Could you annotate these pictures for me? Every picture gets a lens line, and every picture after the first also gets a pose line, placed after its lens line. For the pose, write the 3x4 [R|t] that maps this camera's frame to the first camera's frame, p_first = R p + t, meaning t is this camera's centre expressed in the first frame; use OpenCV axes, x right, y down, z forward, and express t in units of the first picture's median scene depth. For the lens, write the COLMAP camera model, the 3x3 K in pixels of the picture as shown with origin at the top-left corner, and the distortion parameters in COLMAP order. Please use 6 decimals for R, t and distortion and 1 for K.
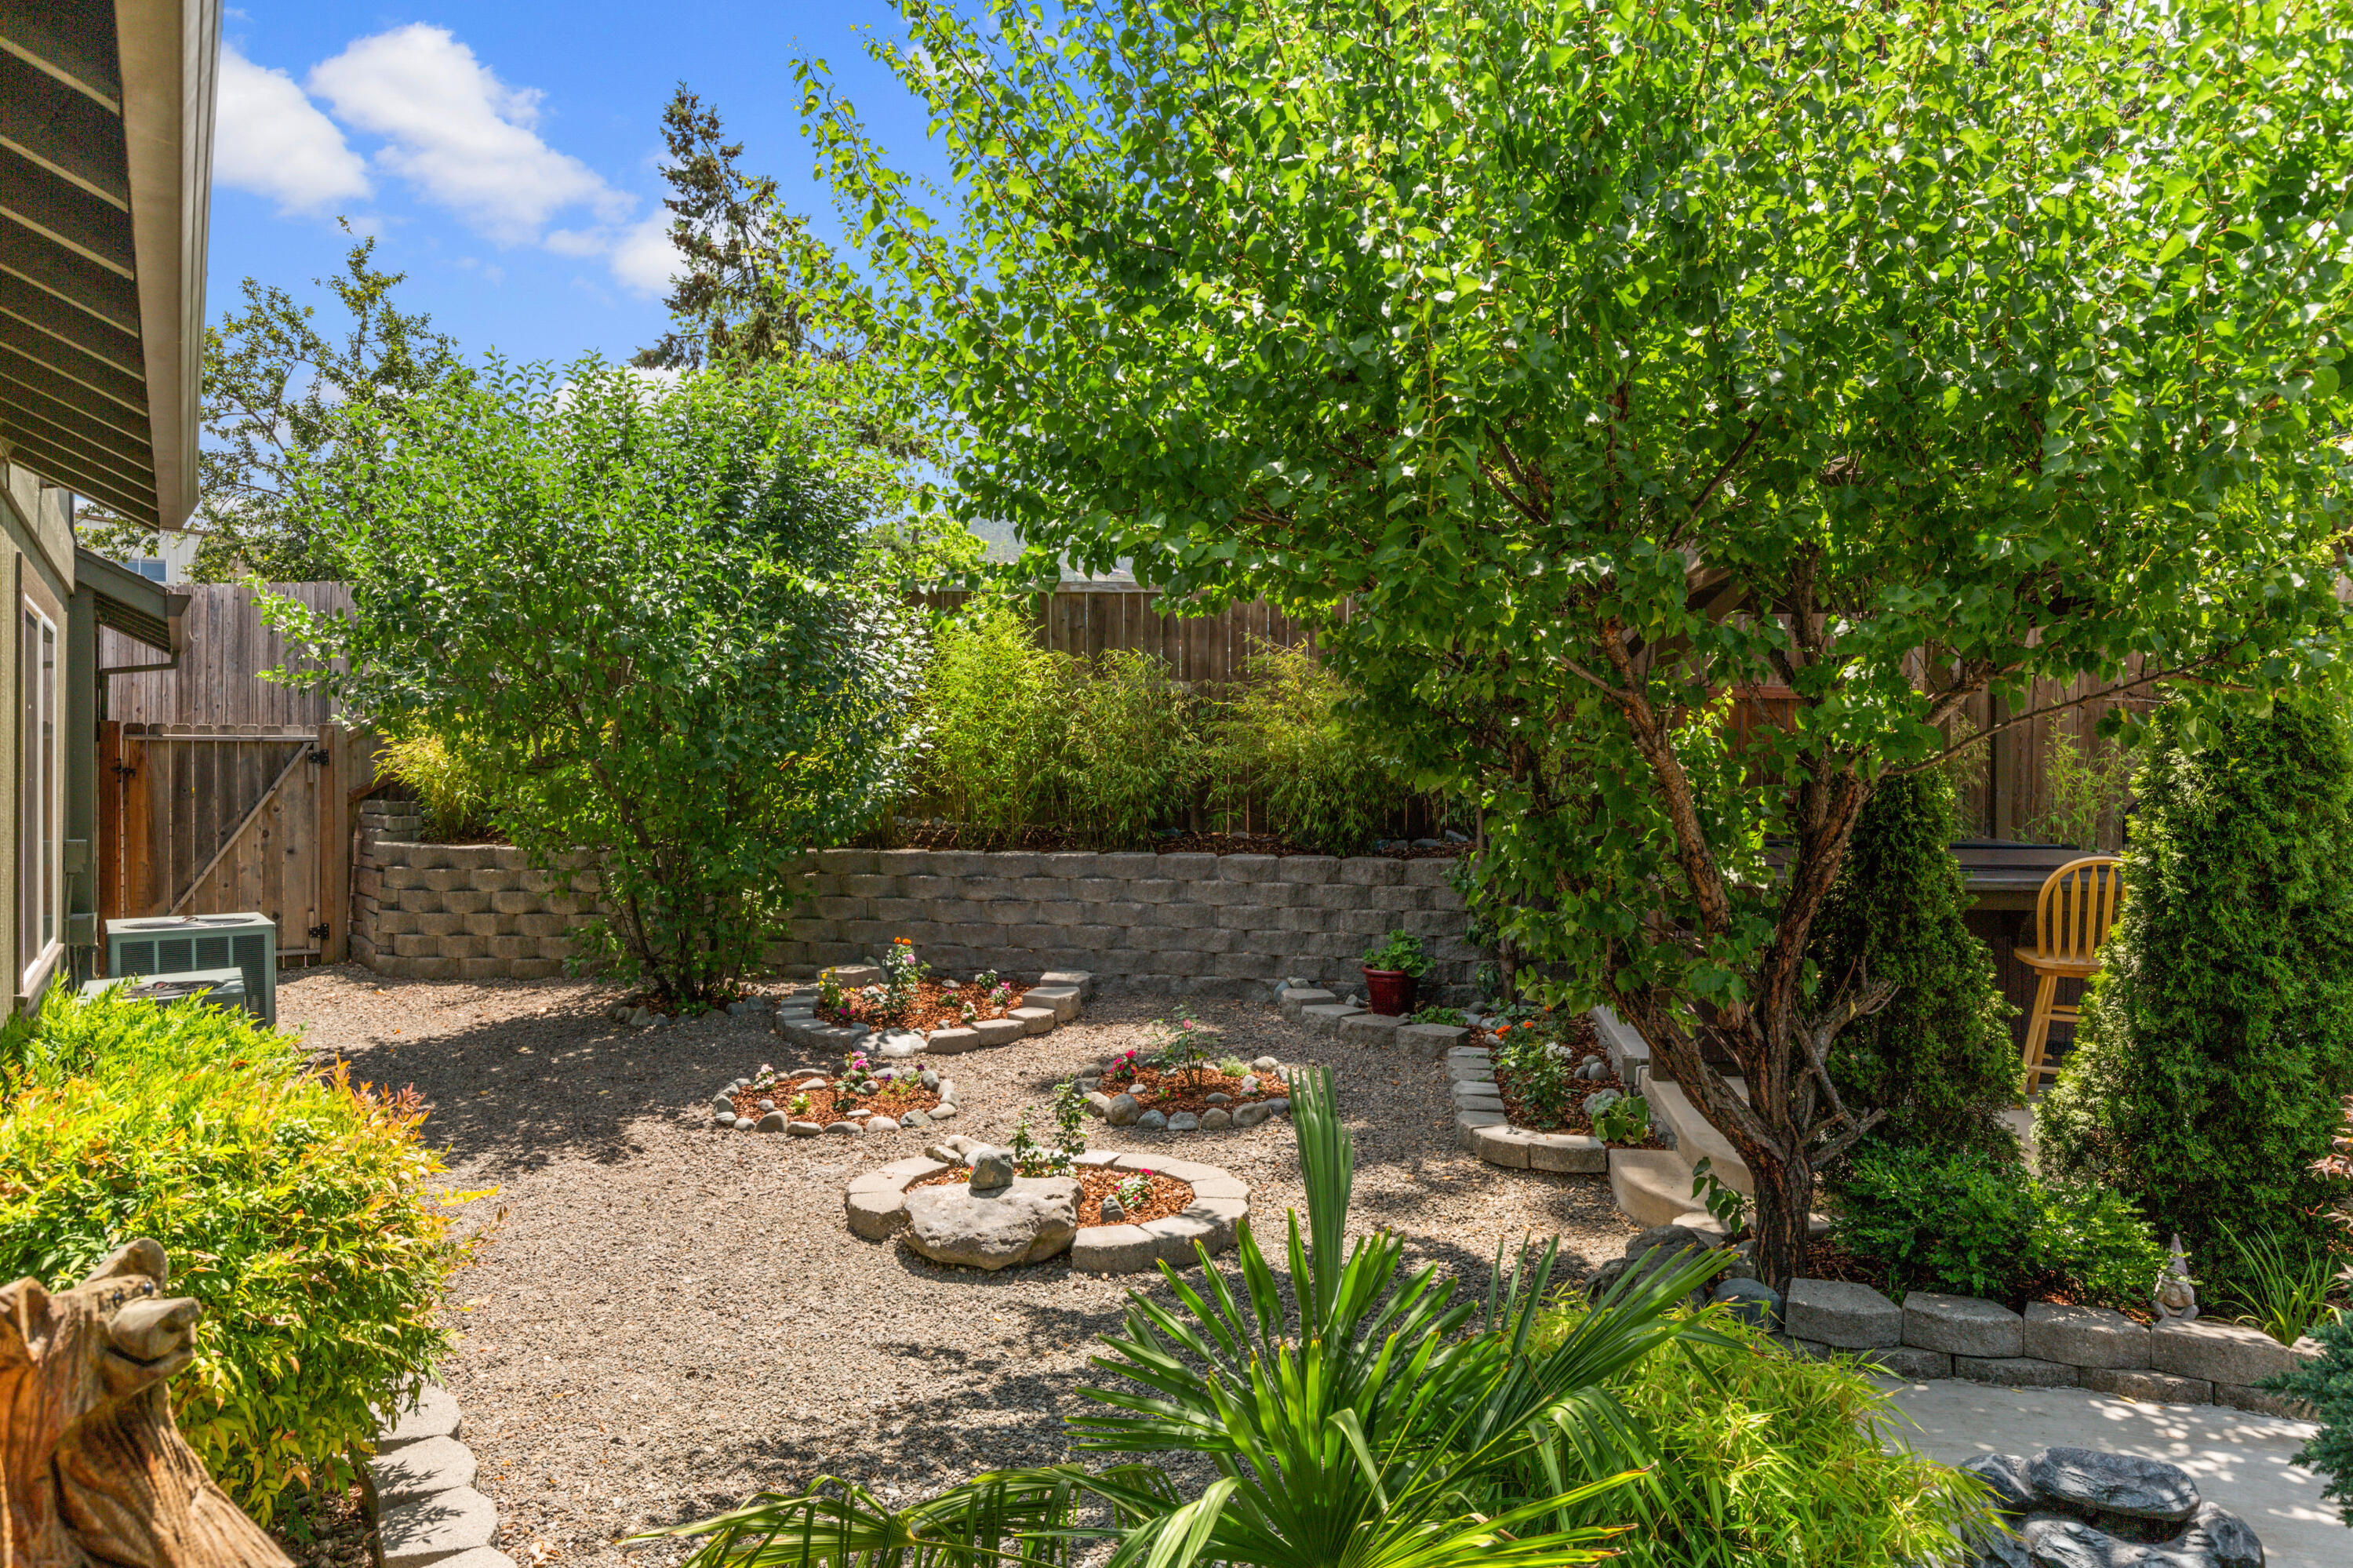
lens RADIAL K [[1588.1, 0, 1176.5], [0, 1588.1, 784.0], [0, 0, 1]] dist [0.003640, 0.002065]
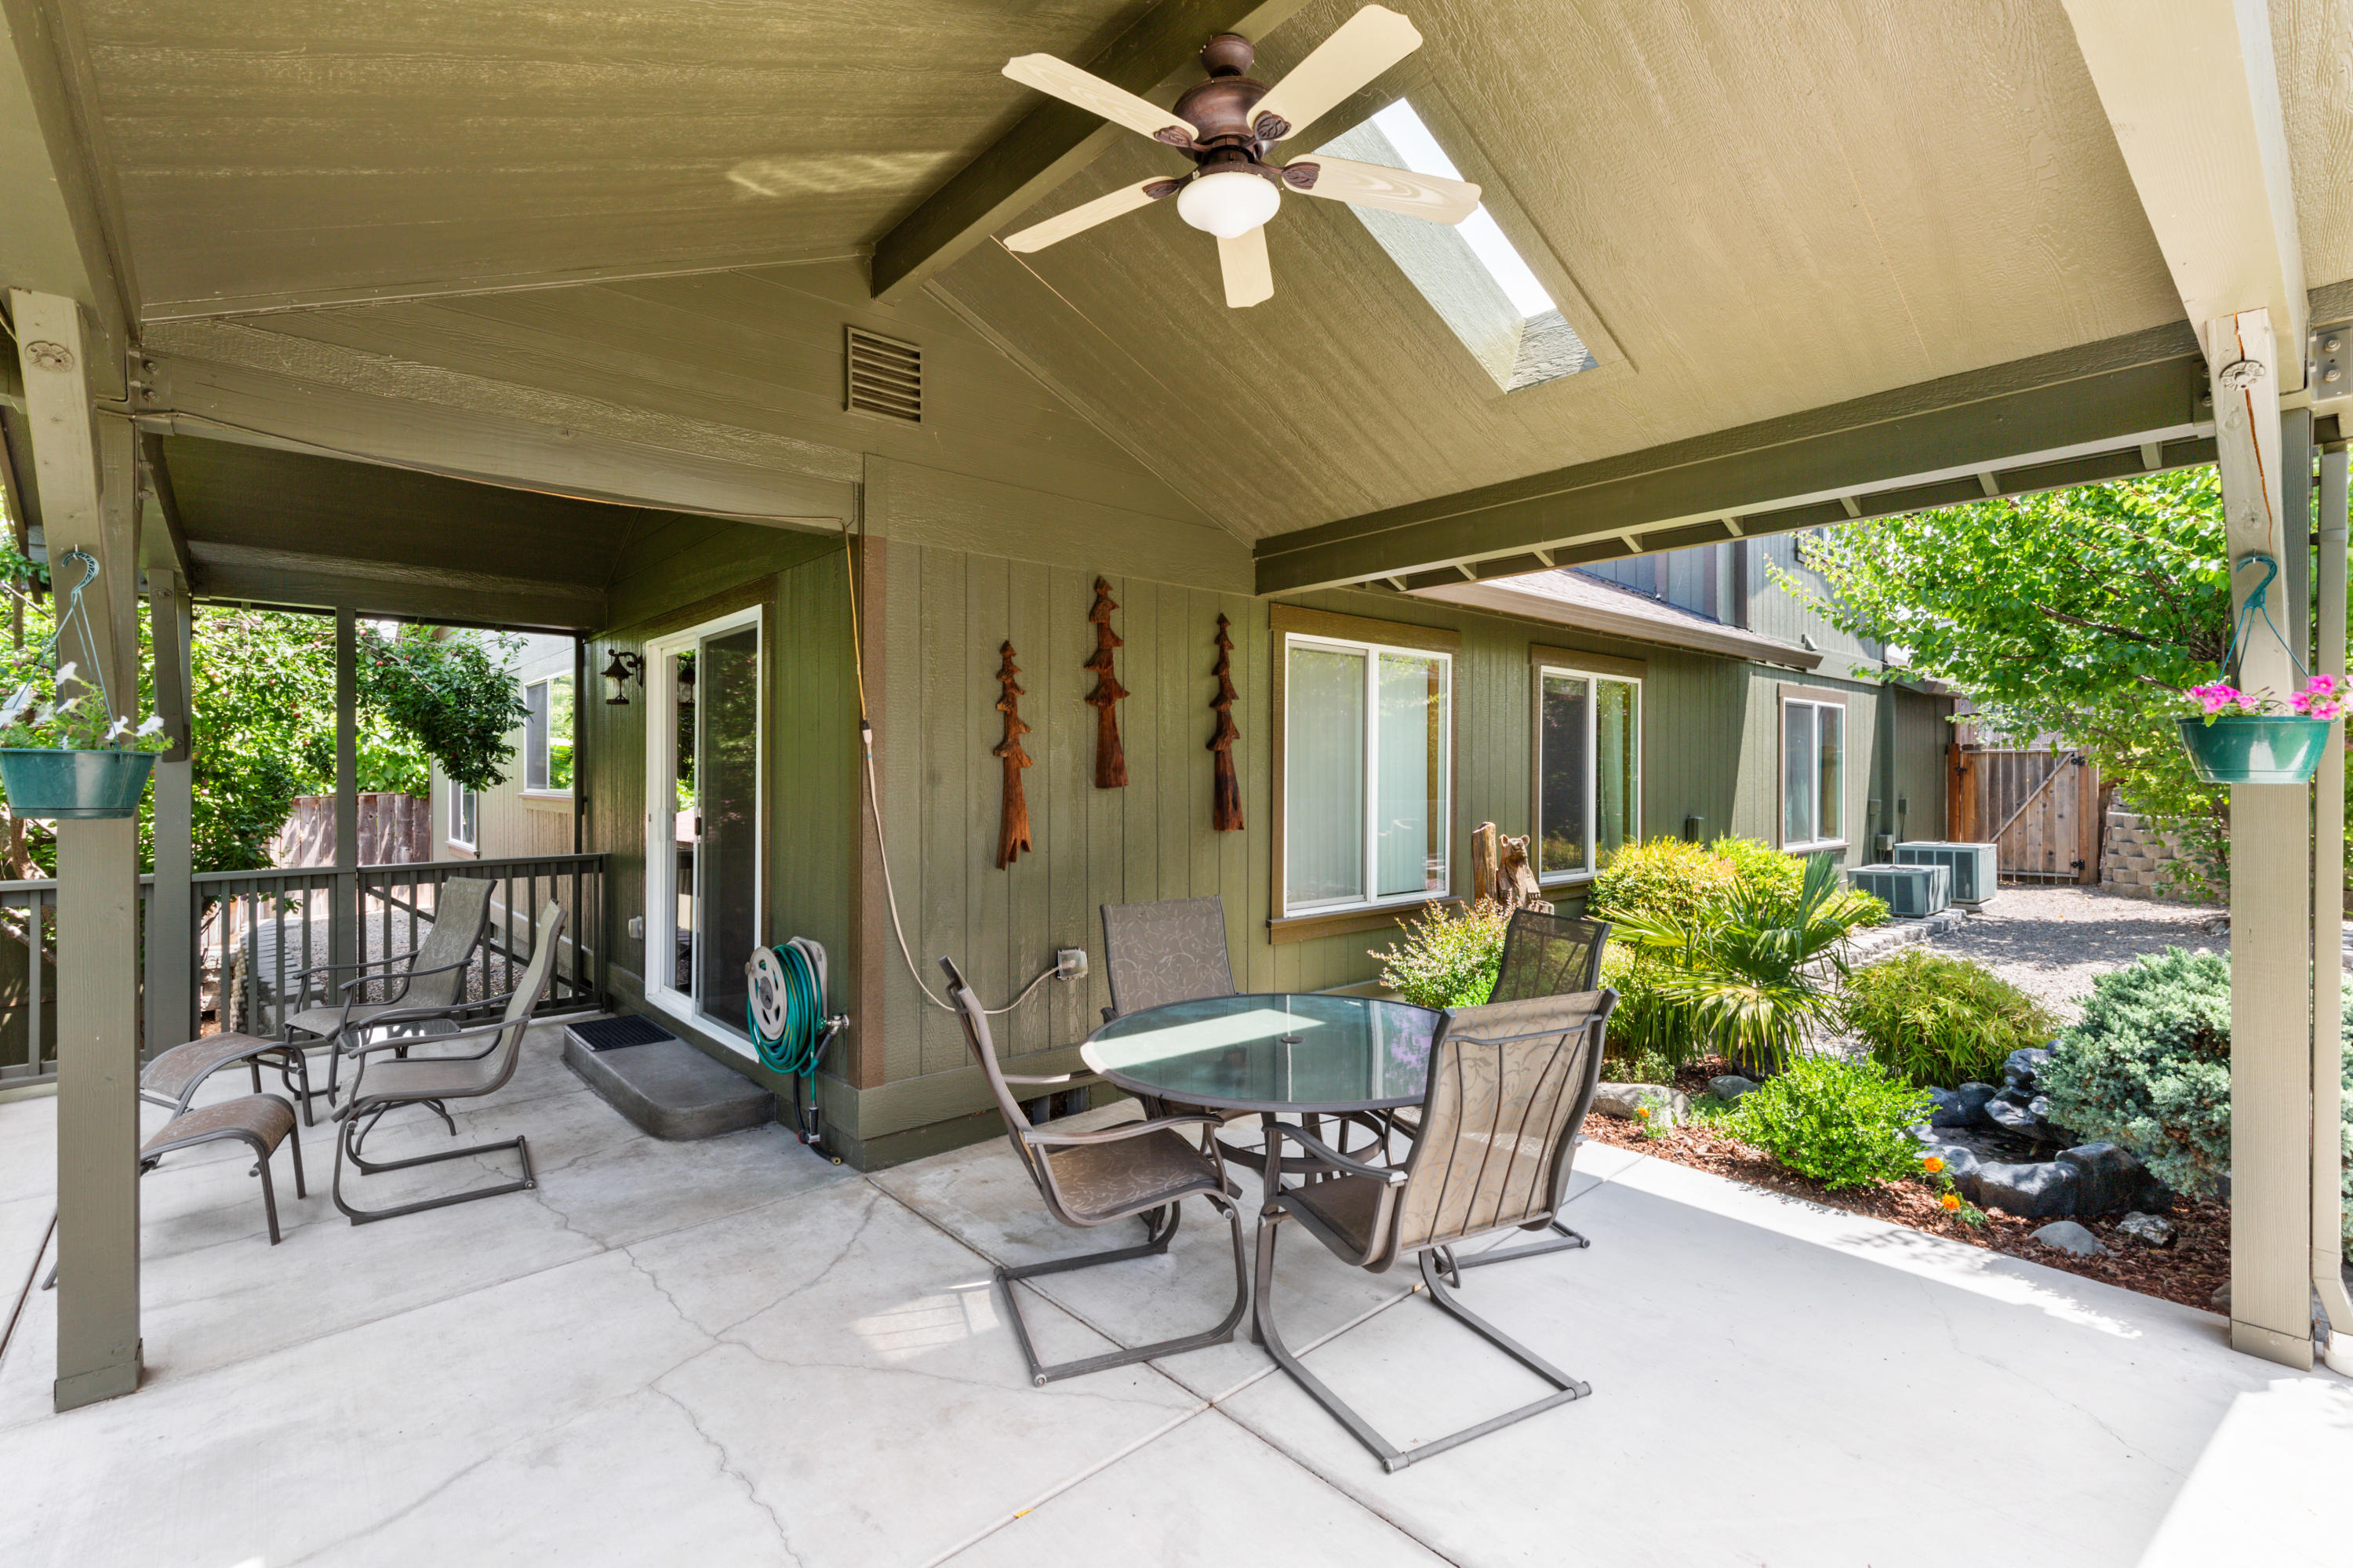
lens RADIAL K [[1063.3, 0, 1182.3], [0, 1063.3, 764.1], [0, 0, 1]] dist [0.006468, -0.000588]
pose [[0.180167, -0.010768, -0.983577, 0.407794], [-0.008084, 0.999890, -0.012427, 0.008485], [0.983603, 0.010191, 0.180060, -0.136950]]
